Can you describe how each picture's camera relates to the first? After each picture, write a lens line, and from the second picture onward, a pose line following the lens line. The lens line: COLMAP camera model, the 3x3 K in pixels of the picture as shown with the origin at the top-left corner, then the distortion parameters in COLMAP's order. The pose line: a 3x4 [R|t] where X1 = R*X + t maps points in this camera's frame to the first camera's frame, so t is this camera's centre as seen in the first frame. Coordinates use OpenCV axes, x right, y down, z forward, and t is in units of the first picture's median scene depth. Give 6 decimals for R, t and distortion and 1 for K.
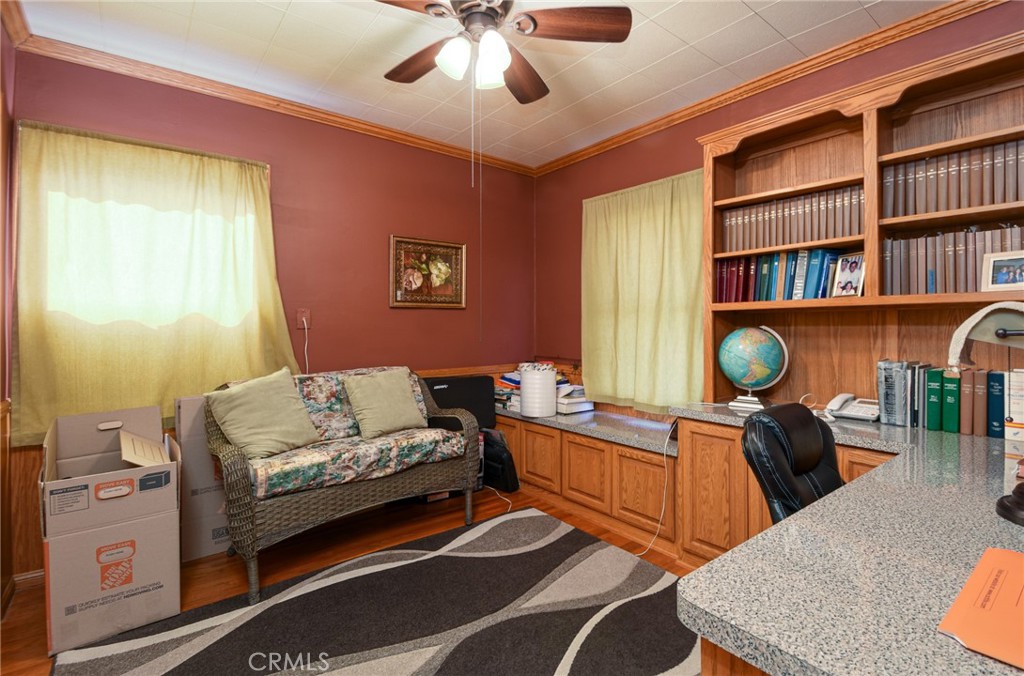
lens RADIAL K [[464.6, 0, 511.6], [0, 464.6, 332.1], [0, 0, 1]] dist [-0.019225, -0.000730]
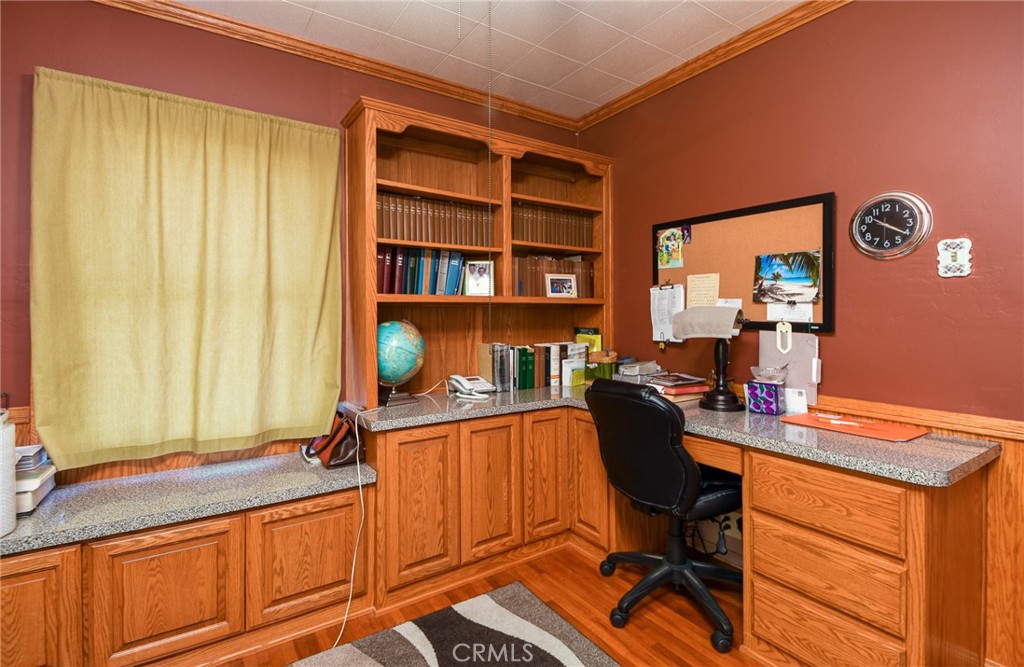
lens RADIAL K [[469.3, 0, 501.4], [0, 469.3, 313.6], [0, 0, 1]] dist [-0.000465, -0.000718]
pose [[0.079468, 0.006434, 0.996817, -0.462493], [0.017229, 0.999821, -0.007827, -0.014334], [-0.996689, 0.017796, 0.079343, 0.744268]]
